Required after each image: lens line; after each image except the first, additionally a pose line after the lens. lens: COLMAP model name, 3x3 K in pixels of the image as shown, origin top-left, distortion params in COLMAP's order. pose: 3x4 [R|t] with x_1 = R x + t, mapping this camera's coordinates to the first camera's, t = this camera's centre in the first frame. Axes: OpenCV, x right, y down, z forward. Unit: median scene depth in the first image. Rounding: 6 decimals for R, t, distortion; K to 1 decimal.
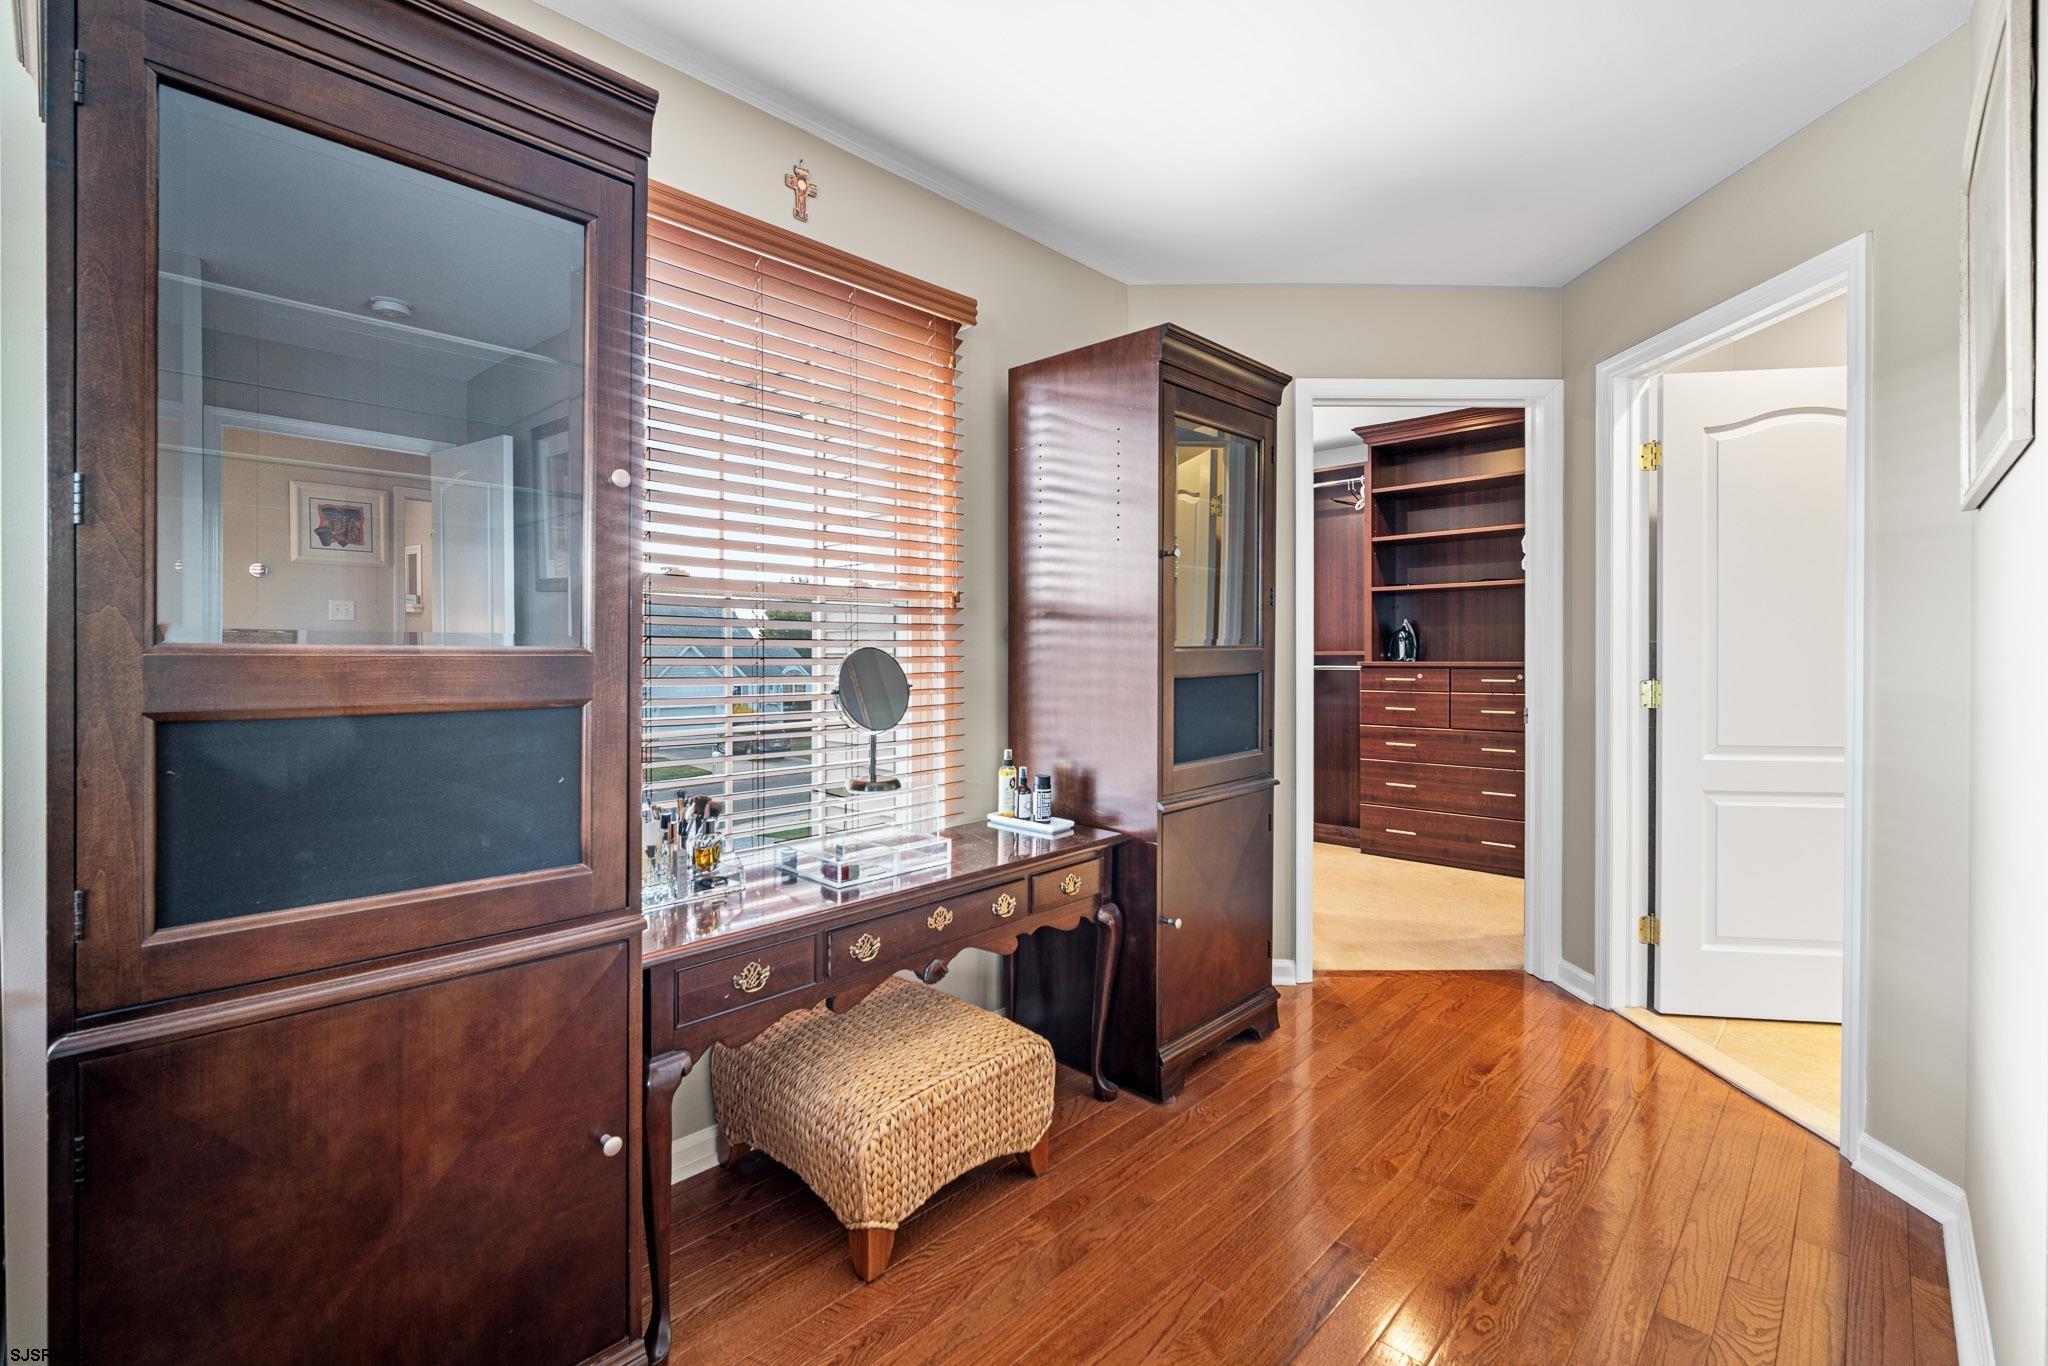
lens RADIAL K [[909.8, 0, 1014.6], [0, 909.8, 654.6], [0, 0, 1]] dist [-0.010476, 0.000375]
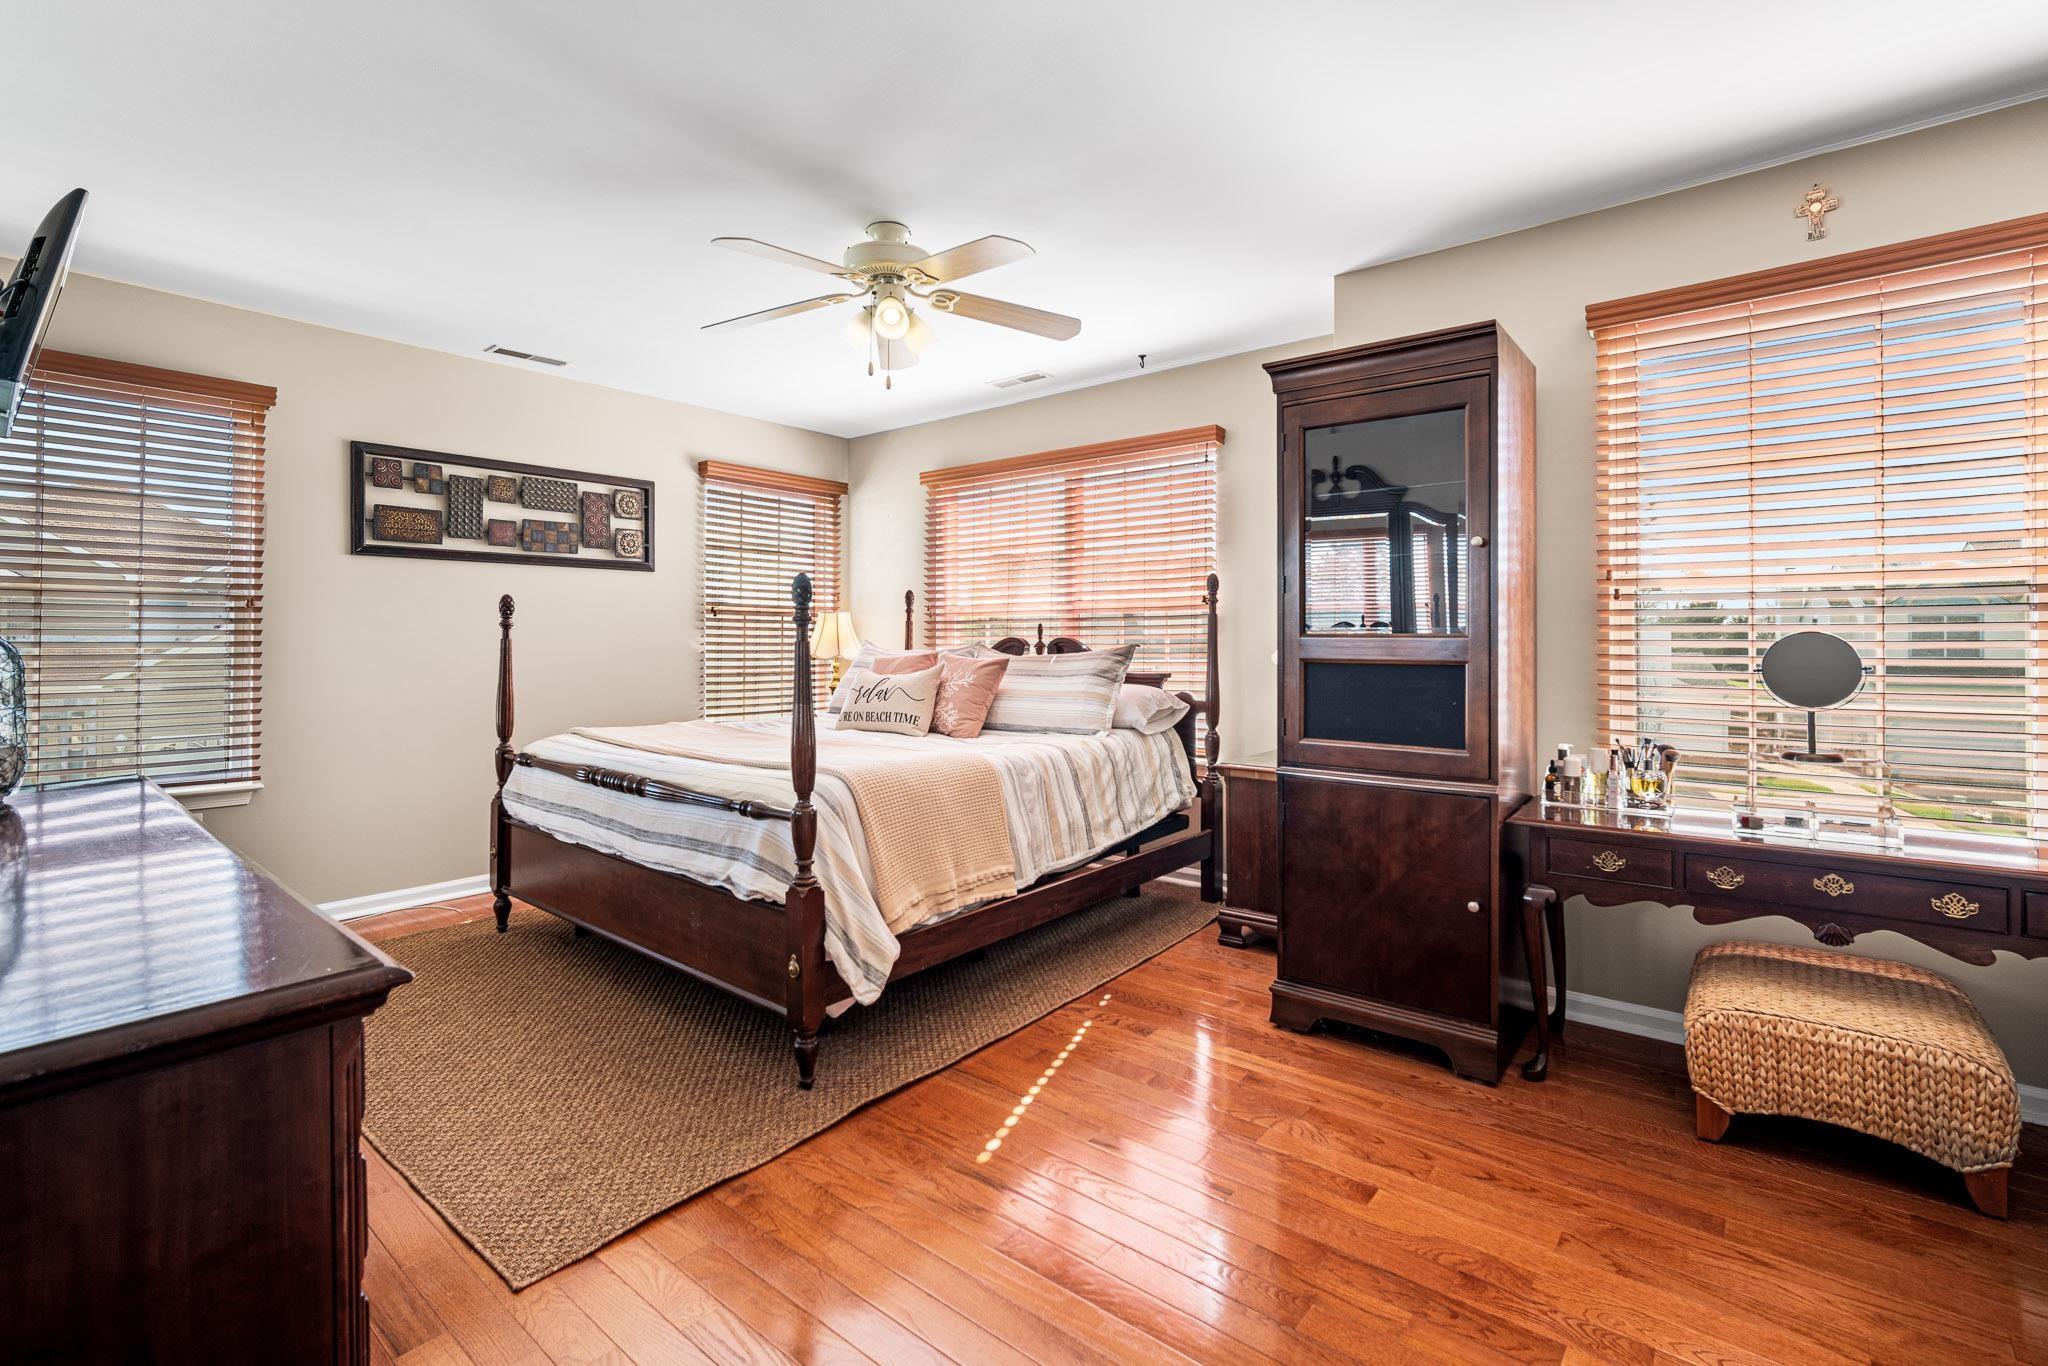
lens RADIAL K [[909.8, 0, 1014.6], [0, 909.8, 654.6], [0, 0, 1]] dist [-0.010476, 0.000375]
pose [[0.041267, 0.004068, -0.999140, 1.317441], [-0.004167, 0.999984, 0.003899, 0.029986], [0.999139, 0.004003, 0.041283, -0.003026]]
